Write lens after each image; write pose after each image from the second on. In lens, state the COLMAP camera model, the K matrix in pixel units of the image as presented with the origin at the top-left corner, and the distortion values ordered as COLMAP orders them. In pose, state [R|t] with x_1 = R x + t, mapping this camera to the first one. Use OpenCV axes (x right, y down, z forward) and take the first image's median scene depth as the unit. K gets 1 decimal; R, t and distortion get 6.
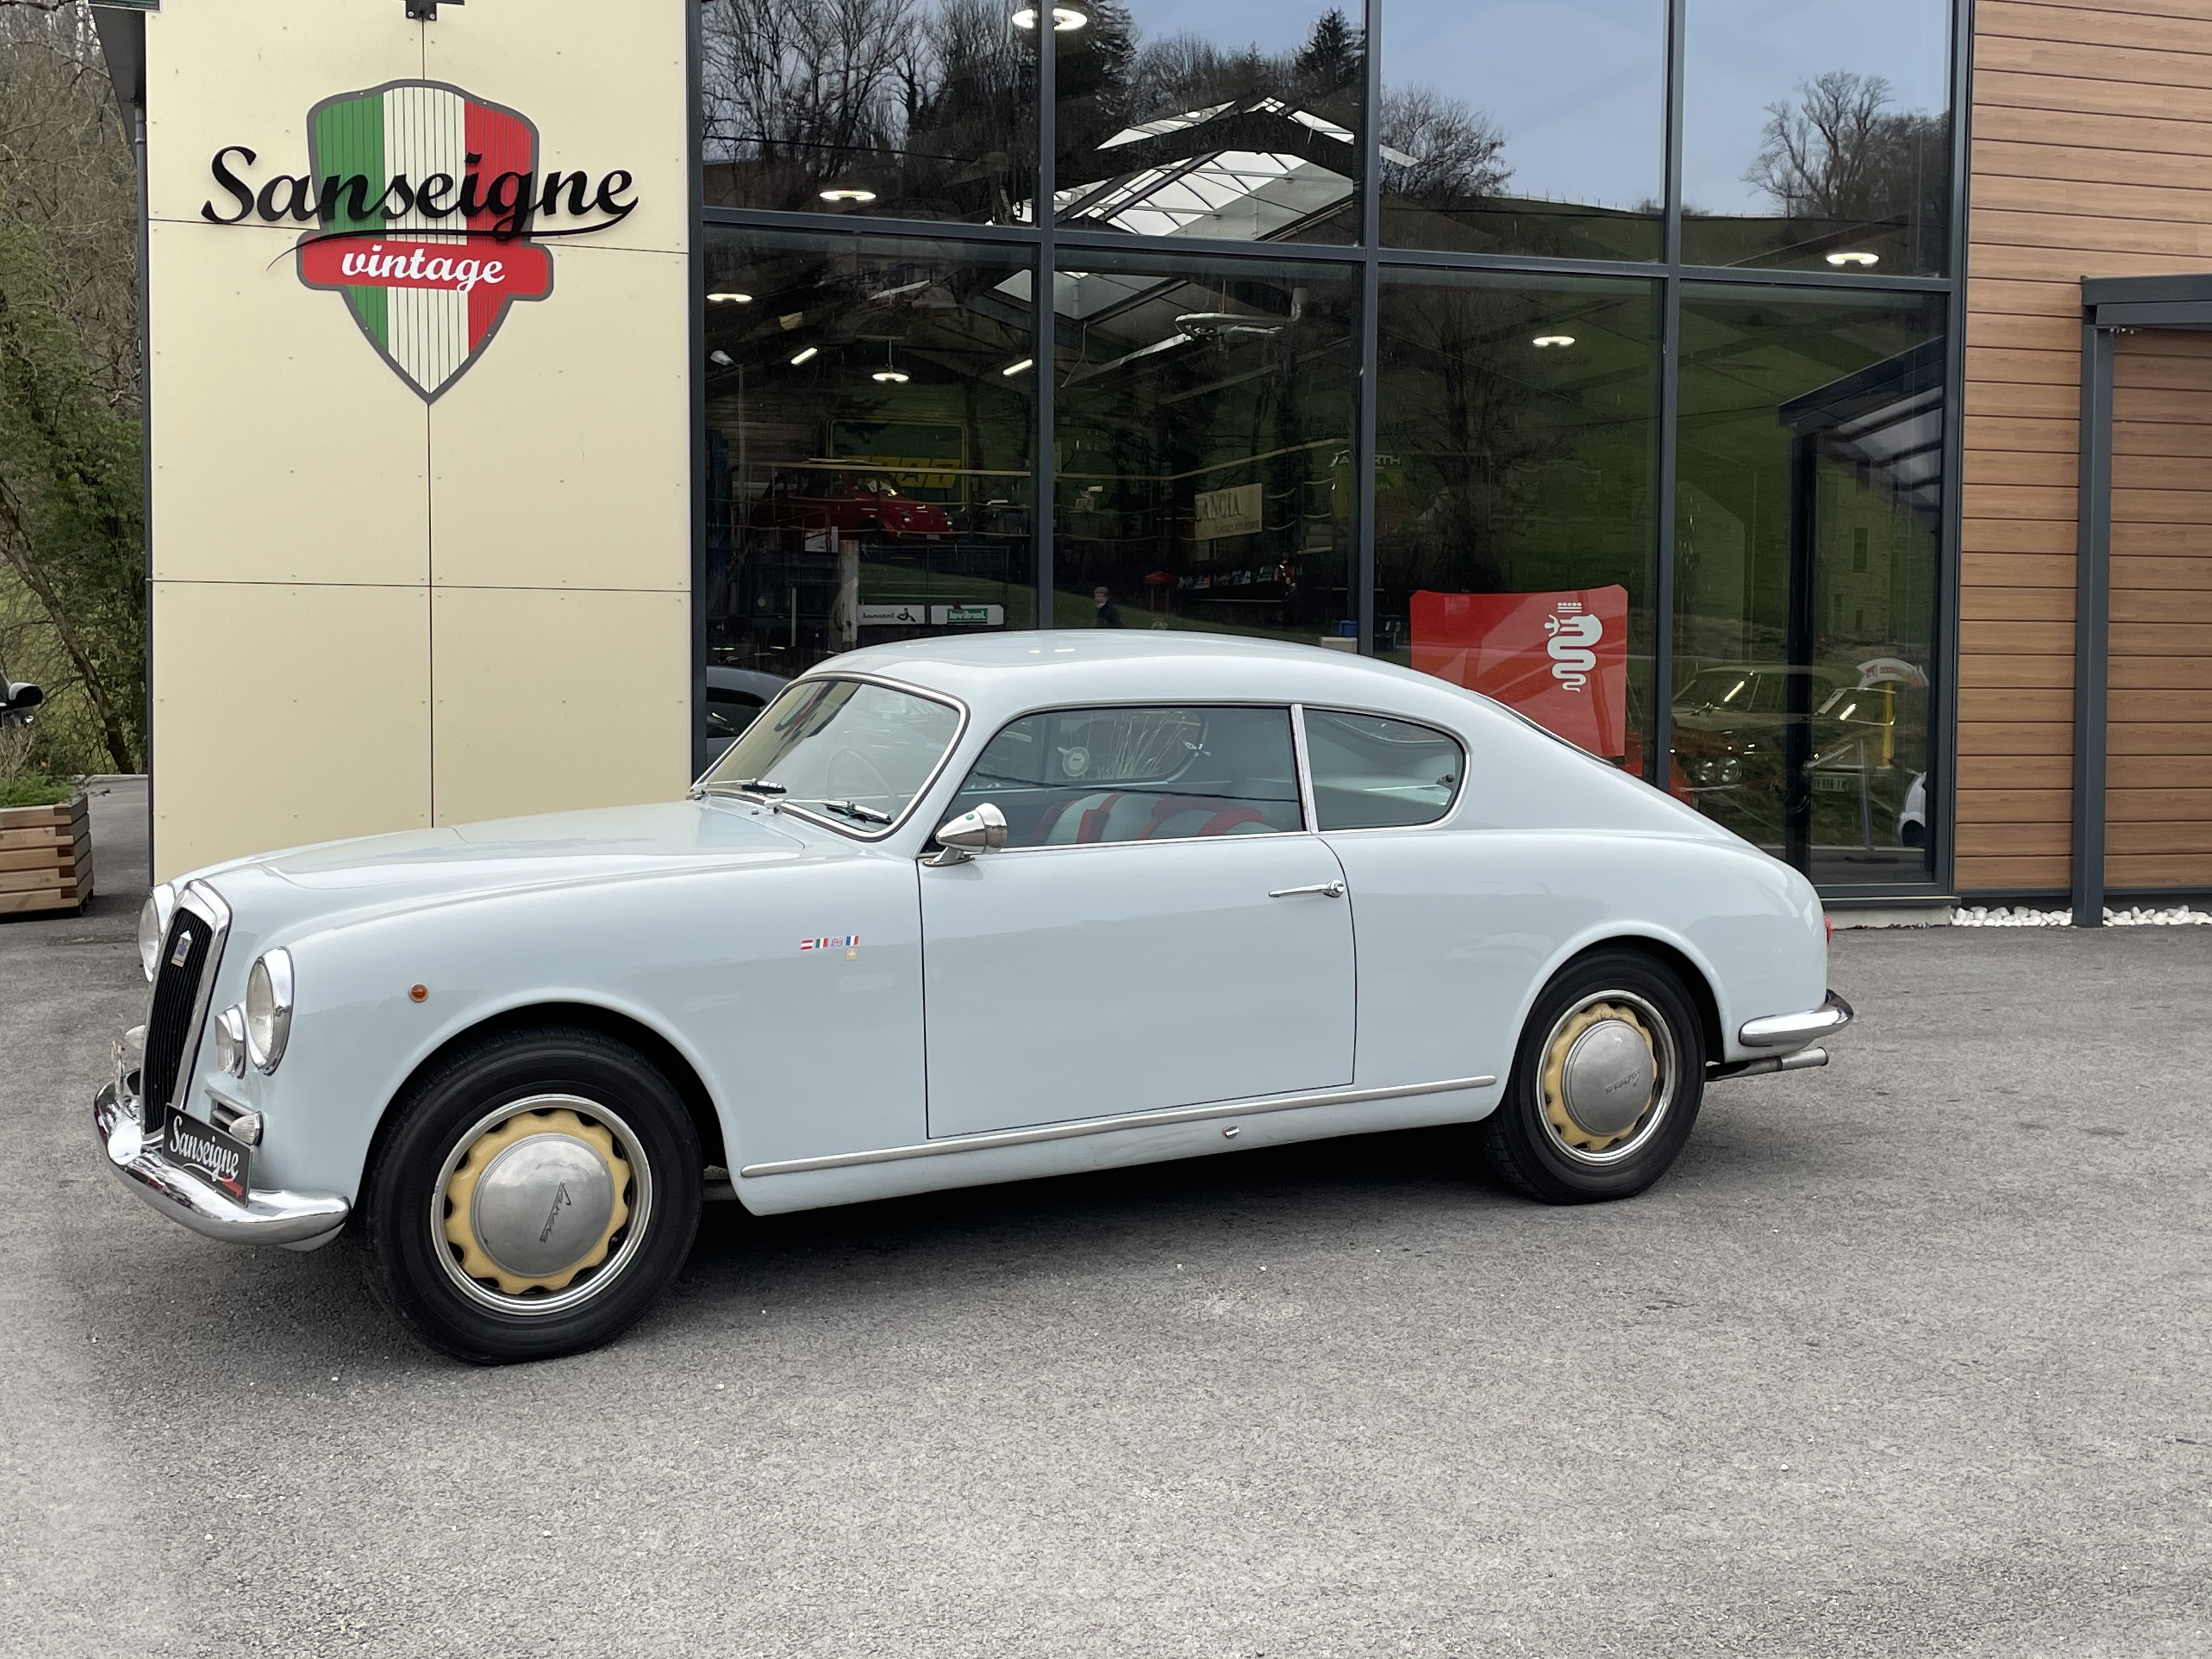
lens RADIAL K [[2608.5, 0, 1094.6], [0, 2608.5, 806.1], [0, 0, 1]] dist [0.067637, 0.000000]
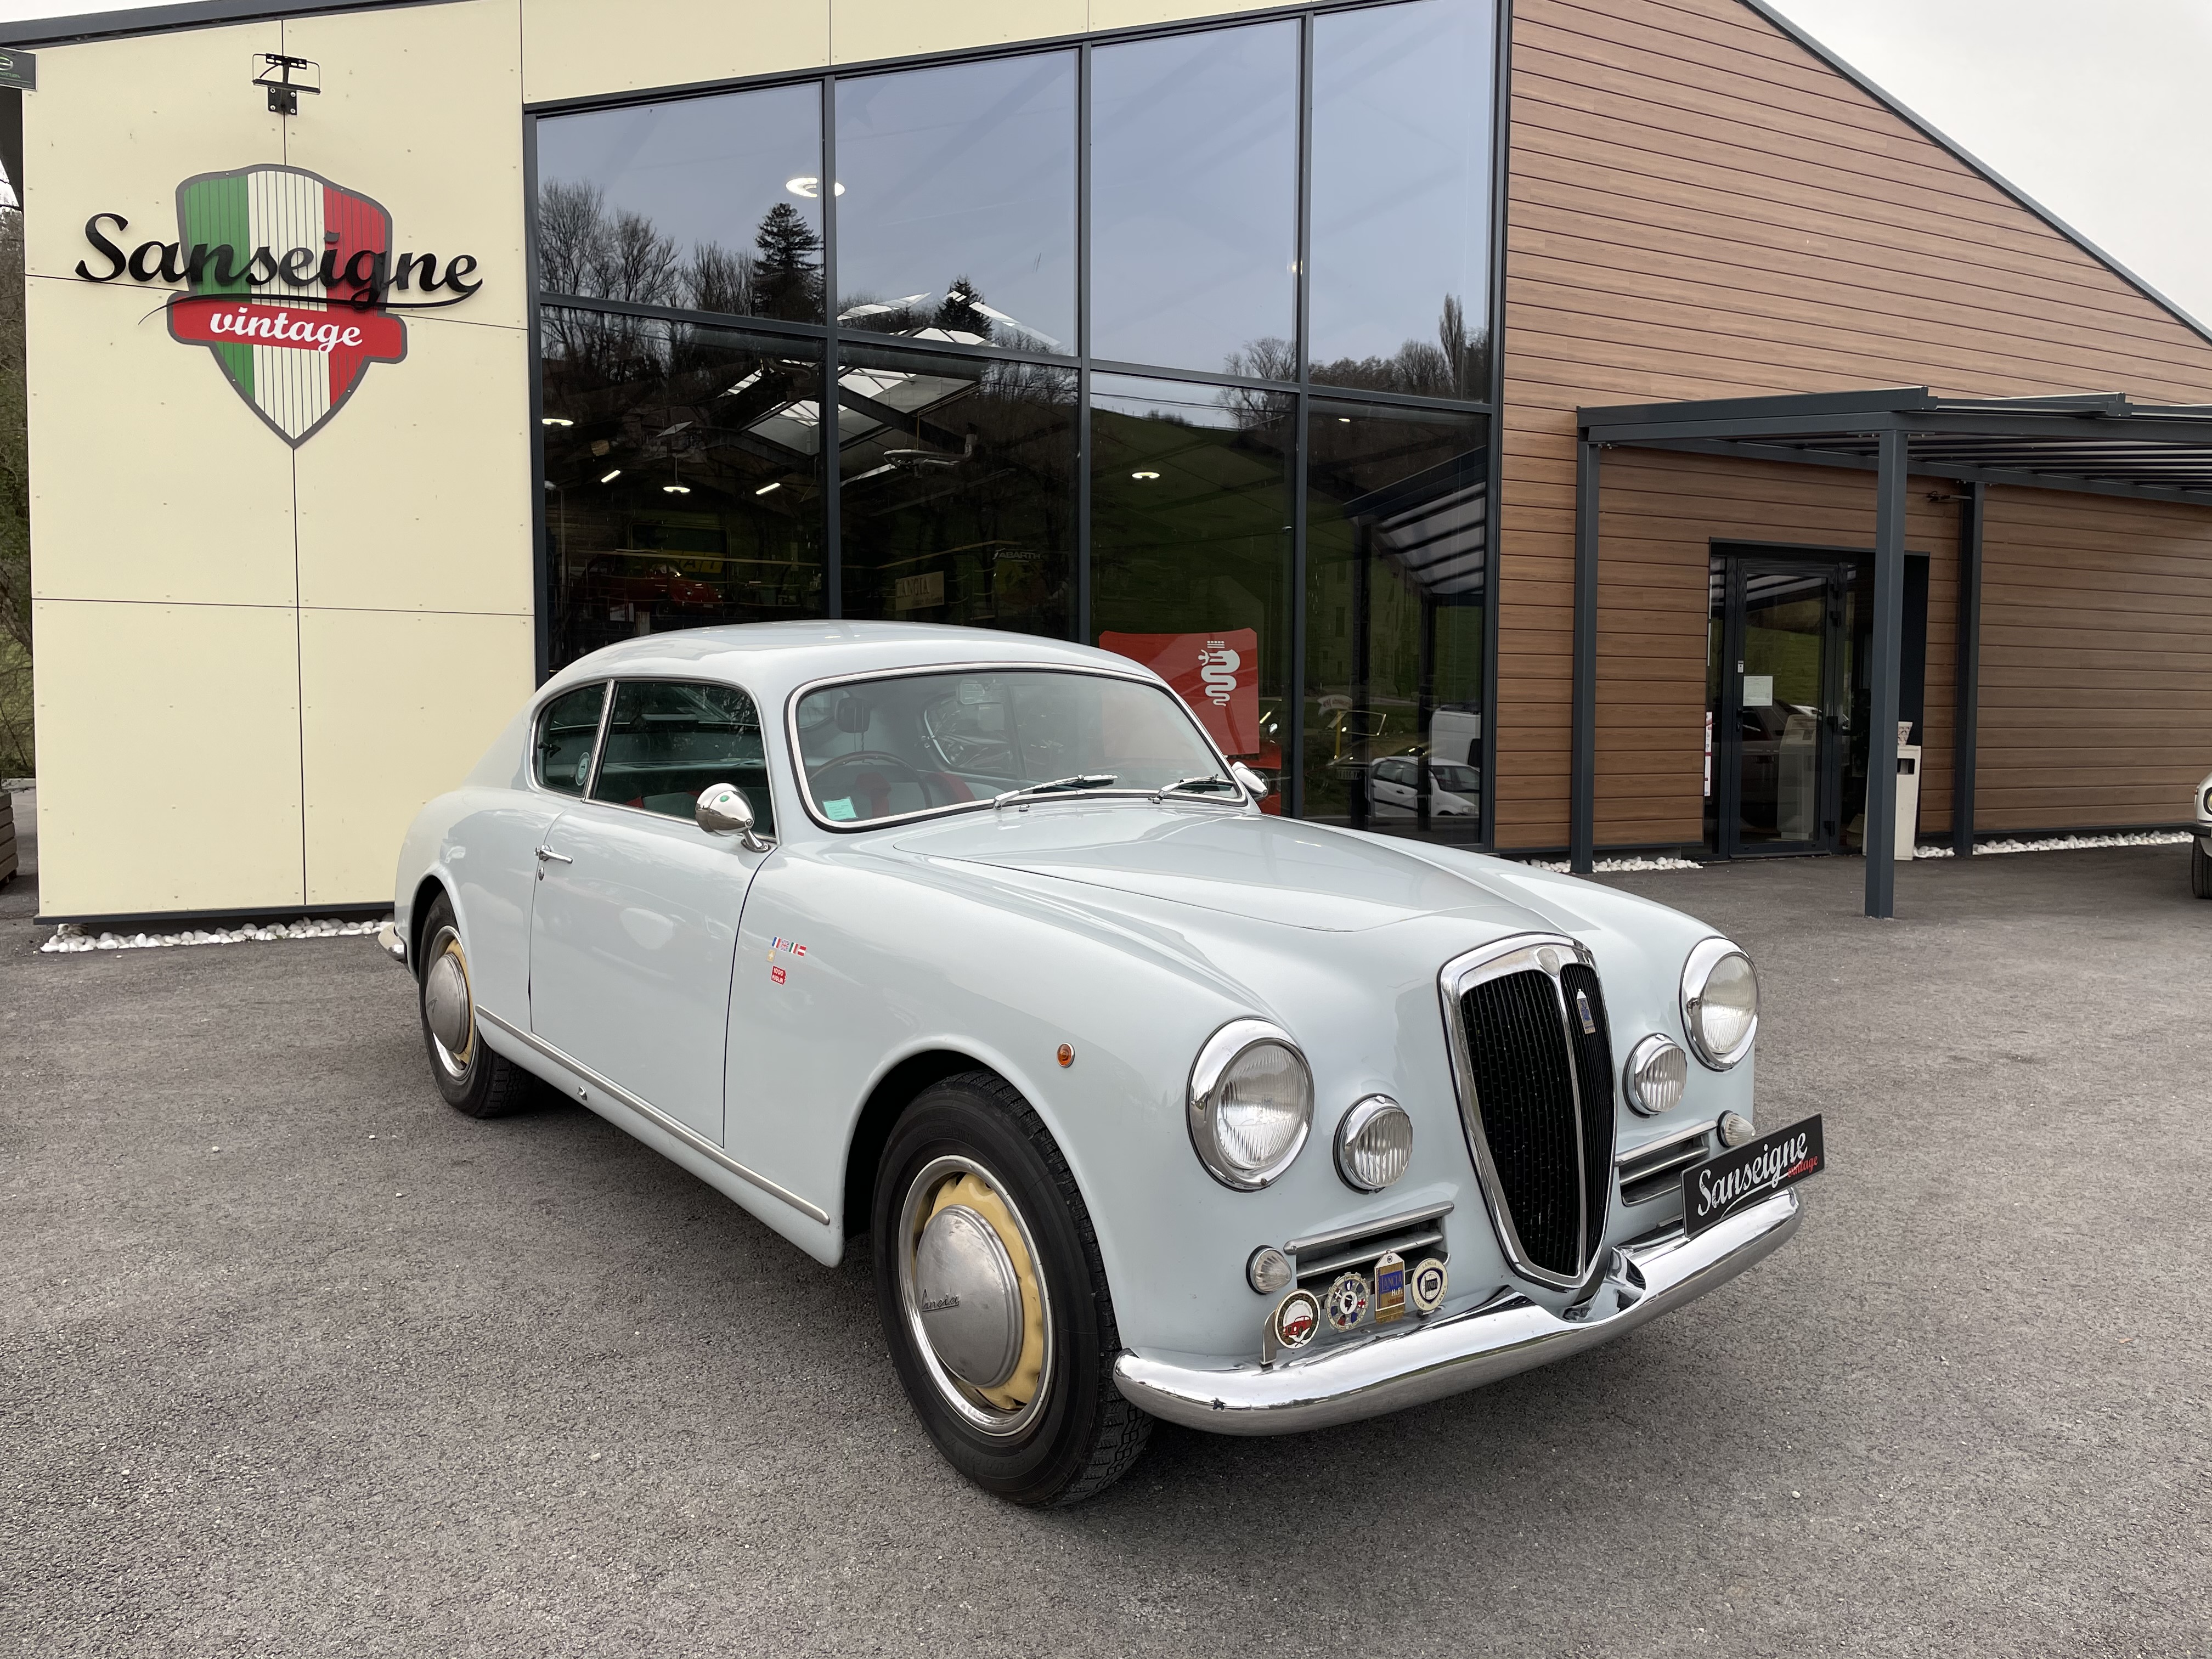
lens RADIAL K [[1665.3, 0, 1110.2], [0, 1665.3, 816.6], [0, 0, 1]] dist [0.072099, -0.094007]
pose [[0.983780, -0.011446, 0.179014, -0.035770], [0.008988, 0.999854, 0.014534, 0.000500], [-0.179155, -0.012689, 0.983739, 0.206464]]
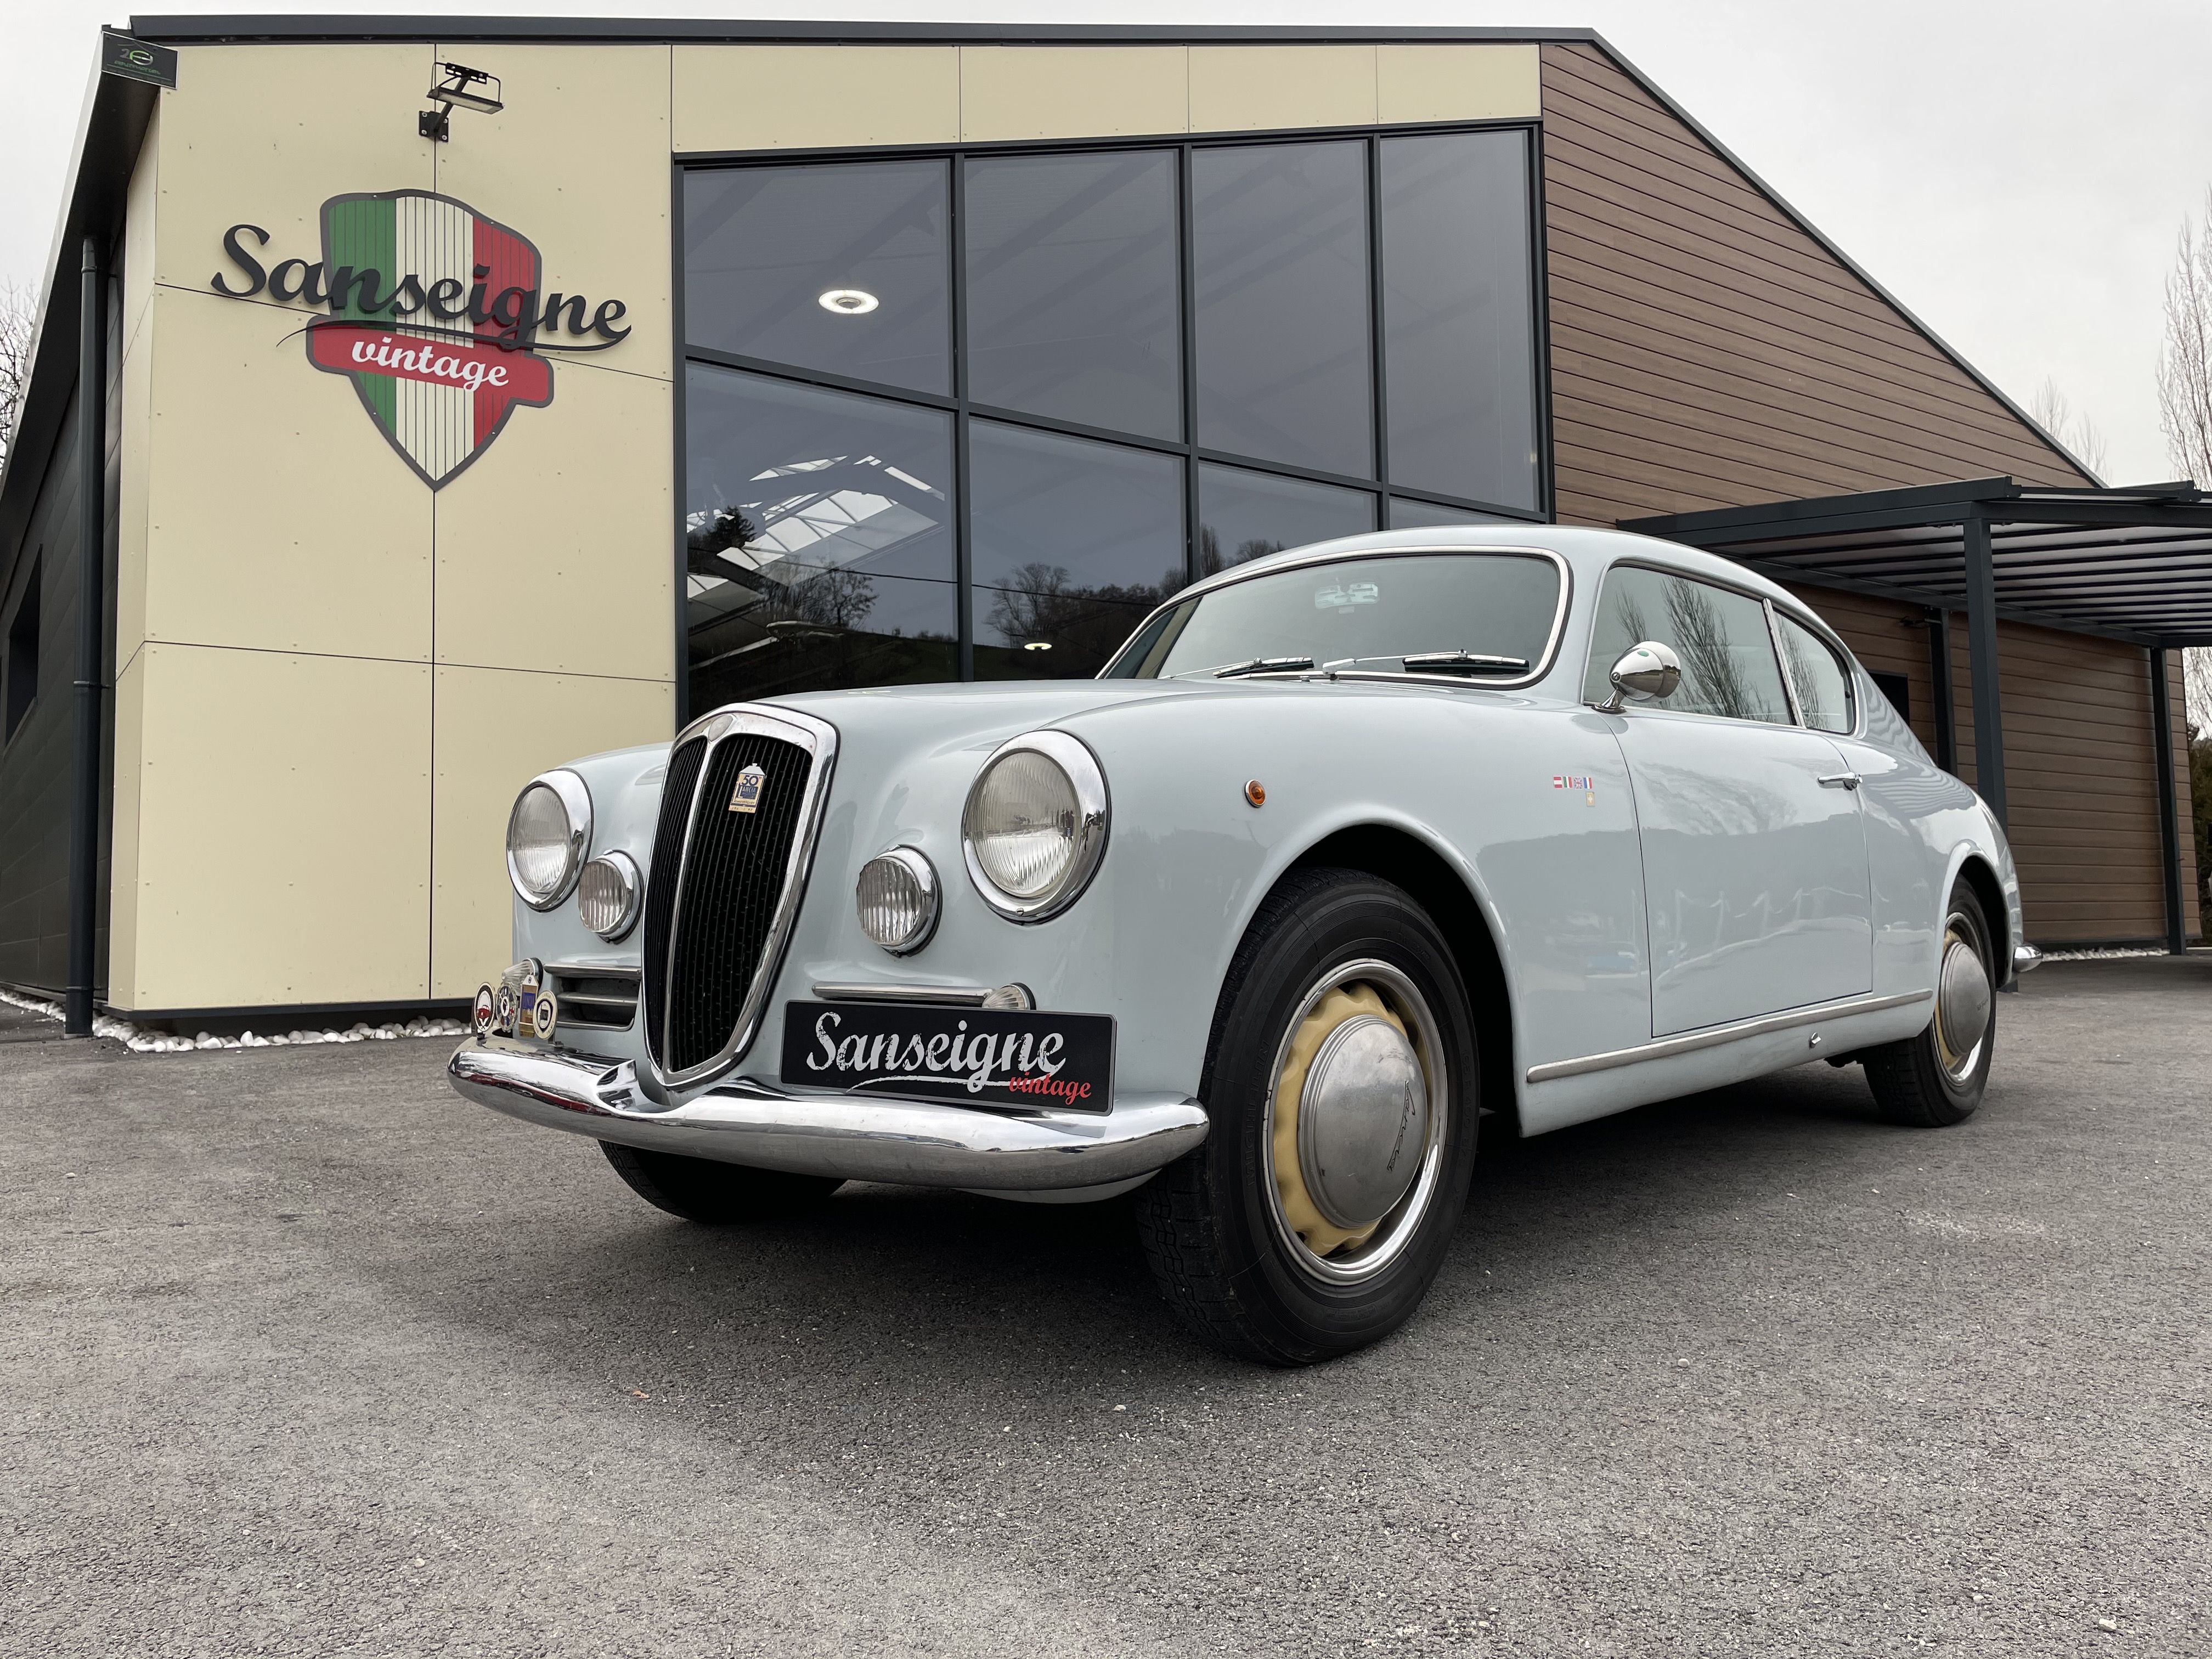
lens RADIAL K [[1665.3, 0, 1098.0], [0, 1665.3, 817.8], [0, 0, 1]] dist [0.072099, -0.094007]
pose [[0.950995, -0.001601, 0.309202, -0.209799], [0.038339, 0.992880, -0.112777, 0.061208], [-0.306820, 0.119105, 0.944286, 0.302823]]
